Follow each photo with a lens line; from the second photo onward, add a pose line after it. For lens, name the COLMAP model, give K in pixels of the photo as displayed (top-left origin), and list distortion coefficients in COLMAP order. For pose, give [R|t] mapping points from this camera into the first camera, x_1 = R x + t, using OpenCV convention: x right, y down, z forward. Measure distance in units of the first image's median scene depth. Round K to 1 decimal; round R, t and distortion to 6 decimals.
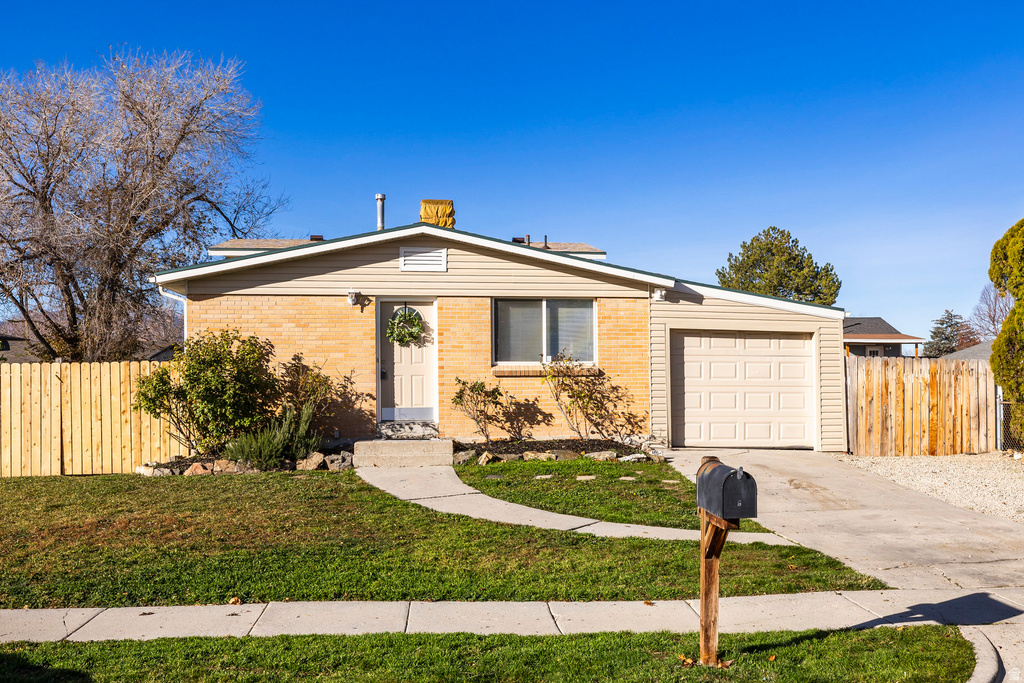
lens RADIAL K [[1115.3, 0, 514.2], [0, 1115.3, 403.8], [0, 0, 1]] dist [0.003910, 0.002450]
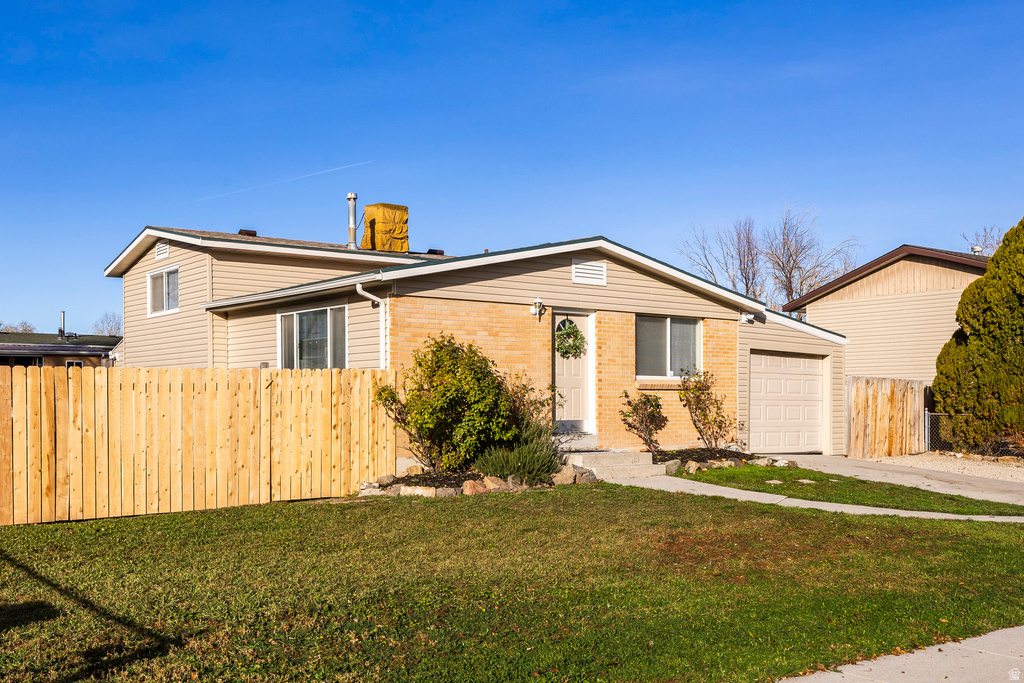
lens RADIAL K [[1115.3, 0, 514.2], [0, 1115.3, 403.8], [0, 0, 1]] dist [0.003910, 0.002450]
pose [[0.840370, 0.003046, 0.542005, -0.685811], [0.004289, 0.999916, -0.012269, 0.000936], [-0.541997, 0.012636, 0.840286, 0.191614]]
